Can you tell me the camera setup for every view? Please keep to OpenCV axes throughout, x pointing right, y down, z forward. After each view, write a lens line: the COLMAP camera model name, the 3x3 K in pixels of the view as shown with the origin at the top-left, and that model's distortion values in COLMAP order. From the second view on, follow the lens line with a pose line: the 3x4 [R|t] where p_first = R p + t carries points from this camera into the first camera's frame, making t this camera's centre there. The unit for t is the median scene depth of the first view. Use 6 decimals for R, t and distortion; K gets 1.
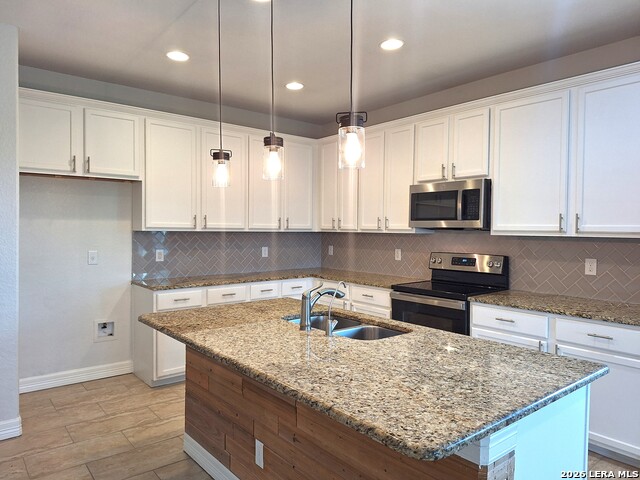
lens RADIAL K [[433.1, 0, 302.2], [0, 433.1, 238.4], [0, 0, 1]] dist [0.006301, -0.052877]
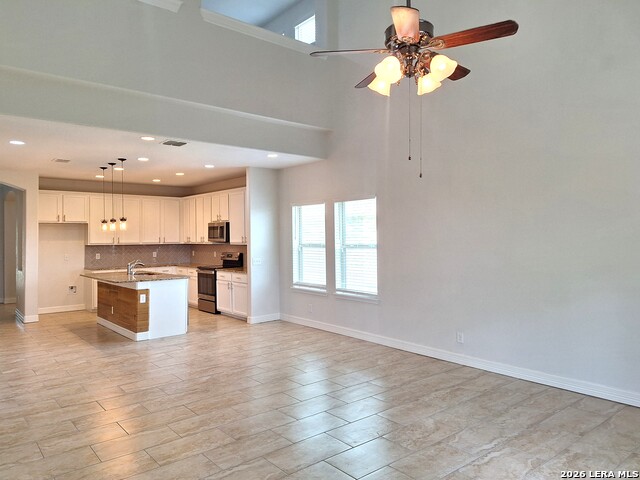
lens RADIAL K [[446.8, 0, 320.0], [0, 446.8, 240.0], [0, 0, 1]] dist [0.003452, -0.054892]
pose [[0.996882, -0.016757, 0.077112, 0.686576], [0.018383, 0.999623, -0.020414, 0.026953], [-0.076740, 0.021768, 0.996813, -1.479193]]
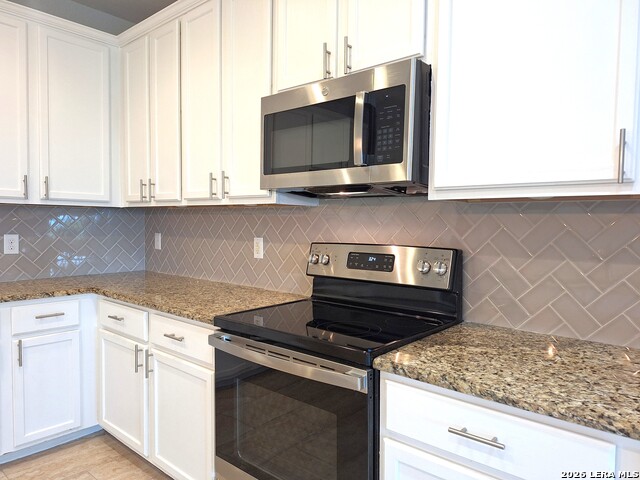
lens RADIAL K [[446.8, 0, 320.0], [0, 446.8, 240.0], [0, 0, 1]] dist [0.003452, -0.054892]
pose [[0.975499, -0.001204, 0.220000, 0.211396], [-0.002704, 0.999844, 0.017461, 0.021475], [-0.219987, -0.017628, 0.975343, 0.533828]]
